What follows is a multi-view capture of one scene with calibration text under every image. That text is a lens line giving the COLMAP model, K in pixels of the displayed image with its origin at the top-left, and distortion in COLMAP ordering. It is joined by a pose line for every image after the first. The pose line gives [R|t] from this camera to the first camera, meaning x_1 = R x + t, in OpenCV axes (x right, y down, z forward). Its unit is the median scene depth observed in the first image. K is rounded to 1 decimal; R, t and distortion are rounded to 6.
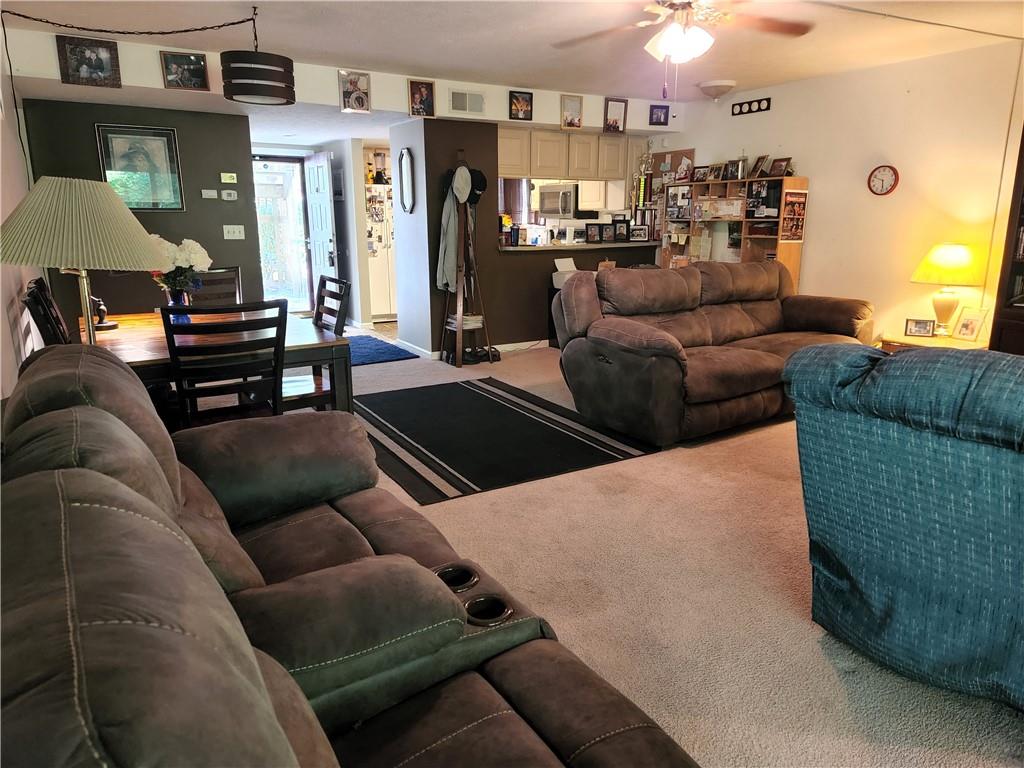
lens RADIAL K [[689.7, 0, 509.6], [0, 689.7, 383.2], [0, 0, 1]] dist [0.048433, -0.022525]
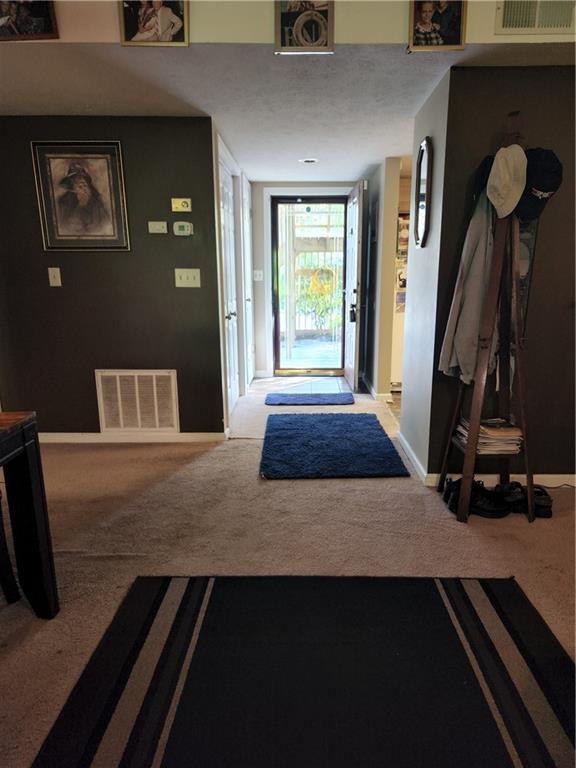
lens RADIAL K [[517.2, 0, 297.1], [0, 517.2, 397.7], [0, 0, 1]] dist [0.048433, -0.022525]
pose [[0.858149, 0.115346, -0.500275, 0.010718], [-0.117841, 0.992672, 0.026737, -0.117080], [0.499693, 0.036009, 0.865454, 0.579664]]
